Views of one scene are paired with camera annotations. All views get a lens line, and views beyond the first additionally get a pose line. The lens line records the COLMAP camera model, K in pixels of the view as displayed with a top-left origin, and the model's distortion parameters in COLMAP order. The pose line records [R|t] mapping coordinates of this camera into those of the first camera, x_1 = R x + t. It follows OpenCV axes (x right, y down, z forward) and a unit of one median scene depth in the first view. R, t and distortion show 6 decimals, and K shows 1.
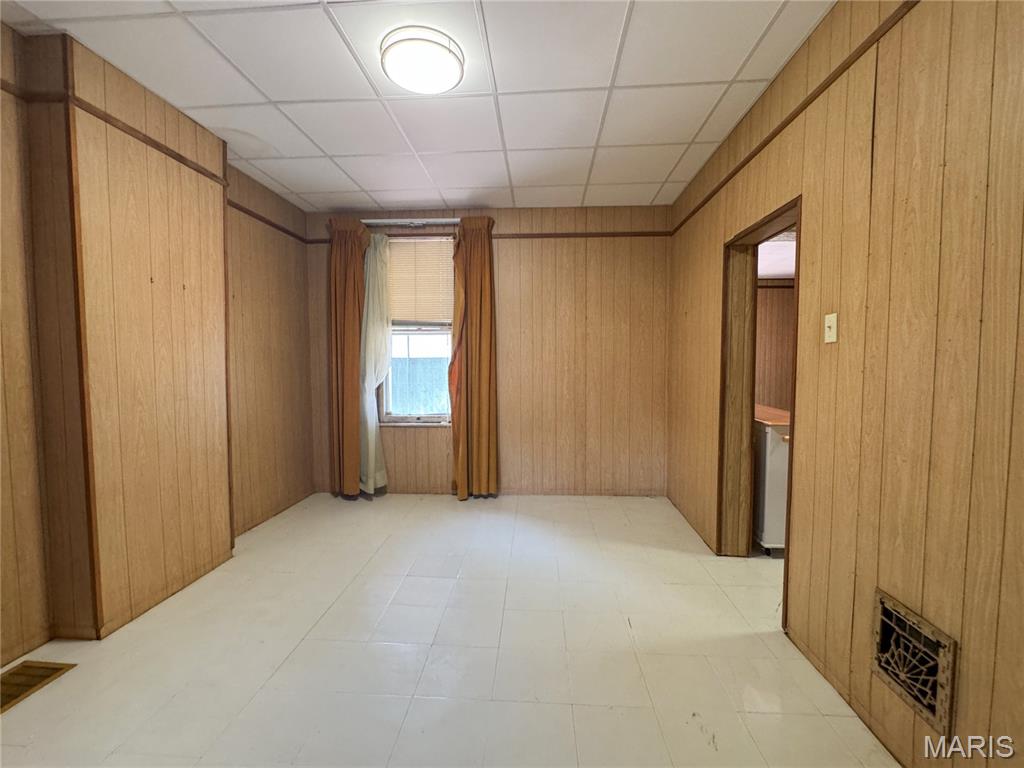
lens RADIAL K [[415.7, 0, 510.5], [0, 415.7, 380.4], [0, 0, 1]] dist [-0.006942, 0.001509]
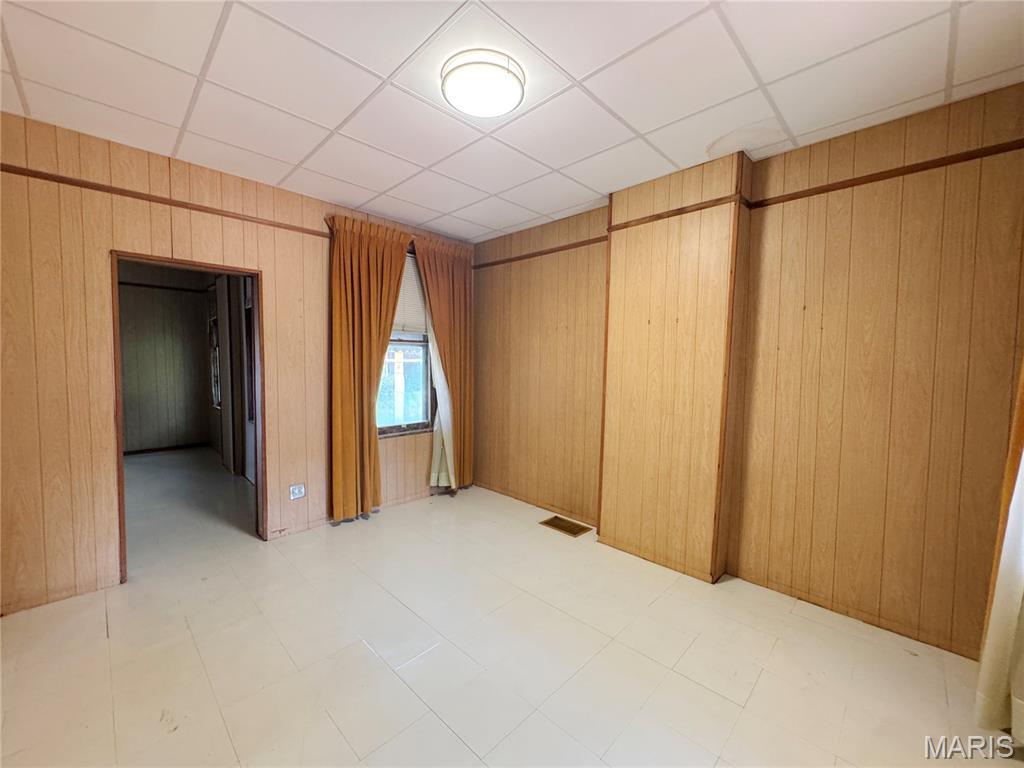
lens RADIAL K [[415.7, 0, 511.9], [0, 415.7, 384.8], [0, 0, 1]] dist [-0.006942, 0.001509]
pose [[-0.649367, 0.029591, -0.759899, 0.441347], [-0.049745, 0.995450, 0.081272, -0.119018], [0.758846, 0.090577, -0.644940, 1.484503]]
